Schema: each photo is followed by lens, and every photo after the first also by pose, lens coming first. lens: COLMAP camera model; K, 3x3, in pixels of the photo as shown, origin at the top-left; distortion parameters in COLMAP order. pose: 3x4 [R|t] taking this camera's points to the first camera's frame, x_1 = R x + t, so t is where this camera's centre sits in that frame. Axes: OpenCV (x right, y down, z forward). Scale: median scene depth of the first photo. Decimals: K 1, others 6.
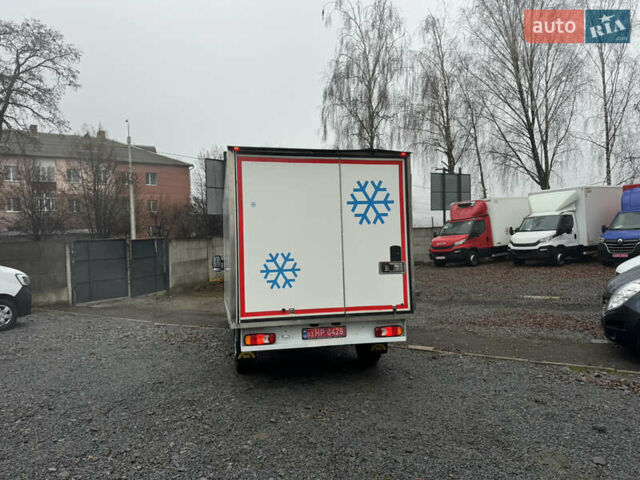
lens RADIAL K [[457.3, 0, 322.1], [0, 457.3, 242.4], [0, 0, 1]] dist [0.054358, -0.063327]
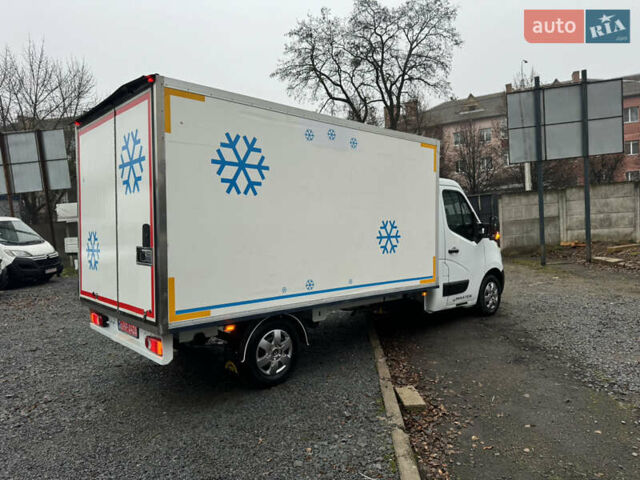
lens RADIAL K [[456.9, 0, 319.8], [0, 456.9, 237.6], [0, 0, 1]] dist [0.052640, -0.057663]
pose [[0.488334, 0.042195, -0.871636, 0.248267], [0.042476, 0.996497, 0.072037, -0.002935], [0.871622, -0.072202, 0.484831, 0.252369]]
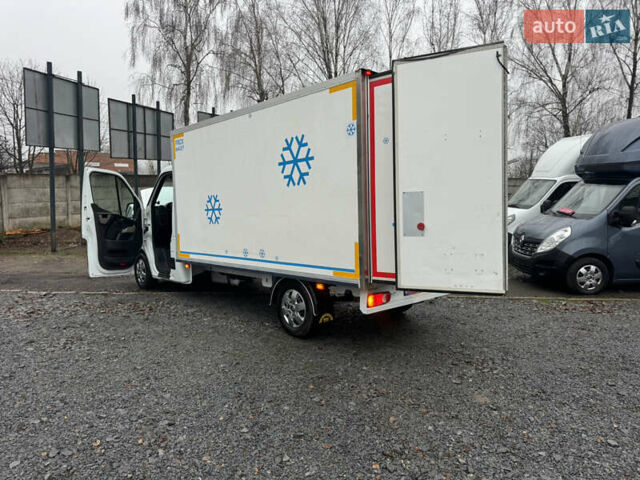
lens RADIAL K [[456.9, 0, 319.8], [0, 456.9, 237.6], [0, 0, 1]] dist [0.052640, -0.057663]
pose [[0.865044, -0.018970, 0.501337, -0.180176], [-0.031694, 0.995222, 0.092346, 0.003586], [-0.500693, -0.095773, 0.860310, 0.080803]]
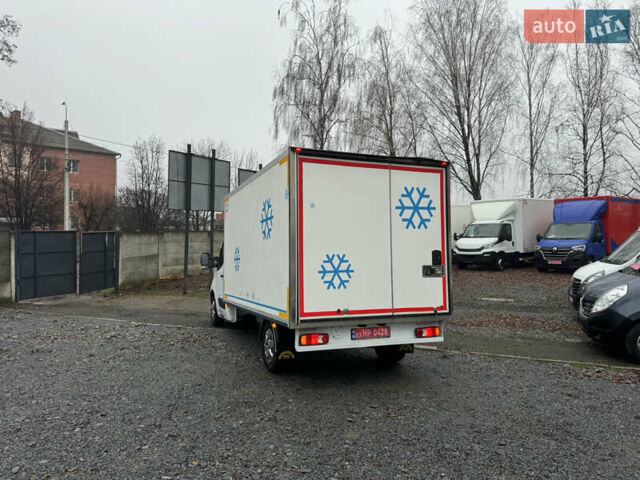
lens RADIAL K [[456.9, 0, 319.8], [0, 456.9, 237.6], [0, 0, 1]] dist [0.052640, -0.057663]
pose [[0.985588, 0.034006, 0.165711, -0.079096], [-0.032596, 0.999406, -0.011222, -0.000431], [-0.165994, 0.005658, 0.986111, 0.001525]]
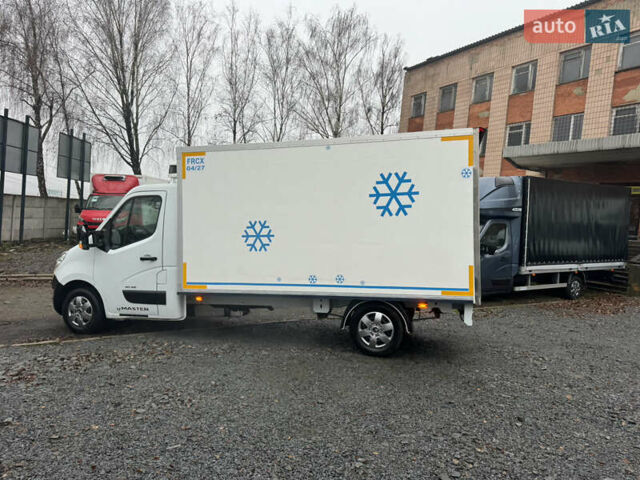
lens RADIAL K [[454.6, 0, 325.2], [0, 454.6, 238.8], [0, 0, 1]] dist [0.049458, -0.052486]
pose [[0.458221, 0.025924, 0.888460, -0.332473], [-0.058664, 0.998277, 0.001128, 0.014869], [-0.886900, -0.052637, 0.458953, 0.216958]]
